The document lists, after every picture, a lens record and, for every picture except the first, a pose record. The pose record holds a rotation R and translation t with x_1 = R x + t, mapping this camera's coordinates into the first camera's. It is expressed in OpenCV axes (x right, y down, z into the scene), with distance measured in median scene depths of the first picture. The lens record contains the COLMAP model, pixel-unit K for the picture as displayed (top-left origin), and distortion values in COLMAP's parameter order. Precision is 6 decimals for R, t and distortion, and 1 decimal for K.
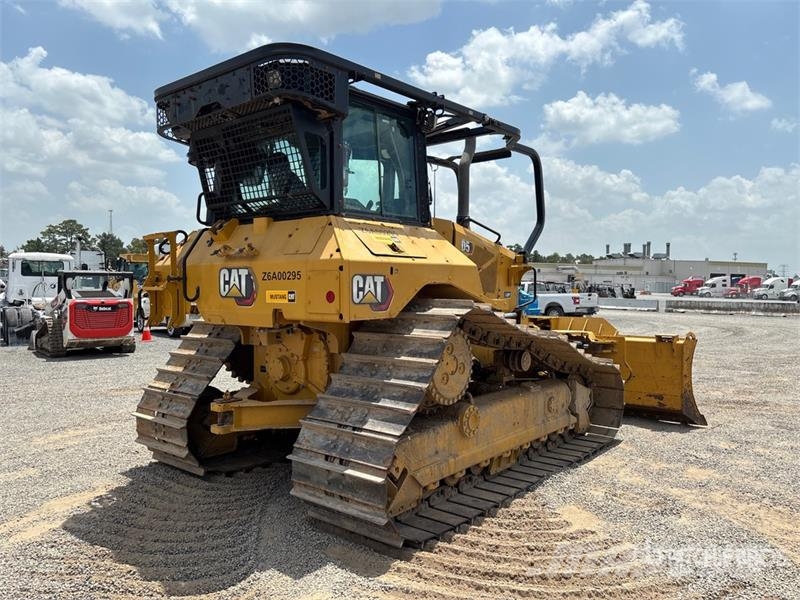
lens RADIAL K [[620.5, 0, 401.7], [0, 620.5, 311.1], [0, 0, 1]] dist [0.036908, -0.059702]
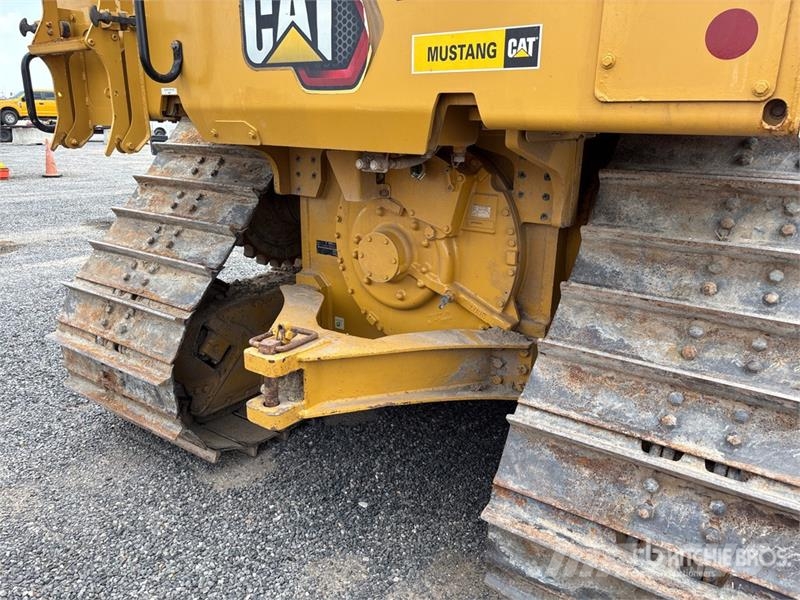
lens RADIAL K [[620.5, 0, 401.7], [0, 620.5, 311.1], [0, 0, 1]] dist [0.036908, -0.059702]
pose [[0.996952, -0.005108, 0.077854, -0.232407], [-0.014609, 0.967986, 0.250579, 0.023074], [-0.076642, -0.250952, 0.964961, 0.609829]]
